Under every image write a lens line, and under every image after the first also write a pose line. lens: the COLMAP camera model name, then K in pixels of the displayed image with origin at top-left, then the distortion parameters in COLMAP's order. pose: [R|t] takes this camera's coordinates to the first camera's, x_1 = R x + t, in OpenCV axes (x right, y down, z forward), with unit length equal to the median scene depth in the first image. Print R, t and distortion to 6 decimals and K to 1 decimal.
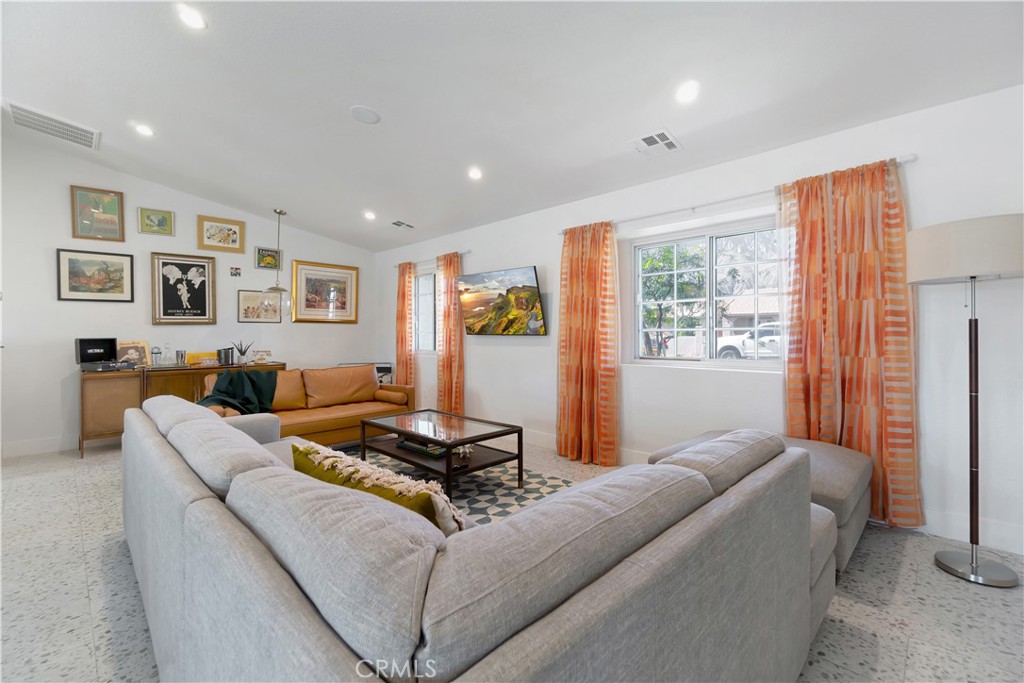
lens RADIAL K [[444.5, 0, 514.2], [0, 444.5, 336.0], [0, 0, 1]] dist [-0.009183, 0.002061]
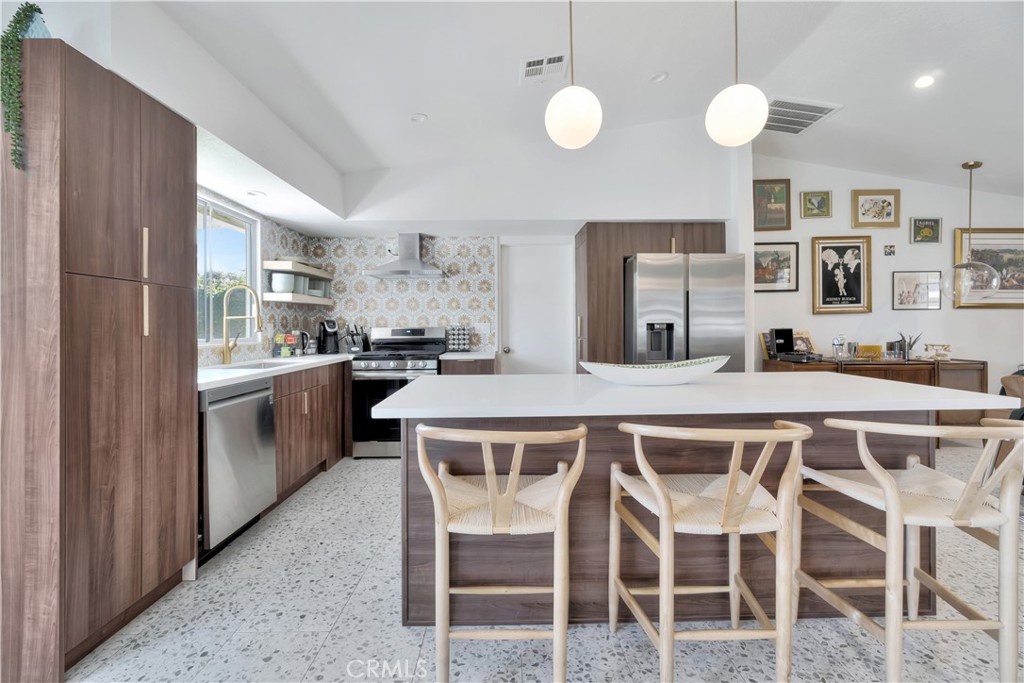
lens RADIAL K [[444.5, 0, 510.5], [0, 444.5, 334.1], [0, 0, 1]] dist [-0.009183, 0.002061]
pose [[0.713289, 0.004741, -0.700854, -0.591025], [0.001844, 0.999961, 0.008641, 0.007089], [0.700868, -0.007456, 0.713252, -0.121113]]
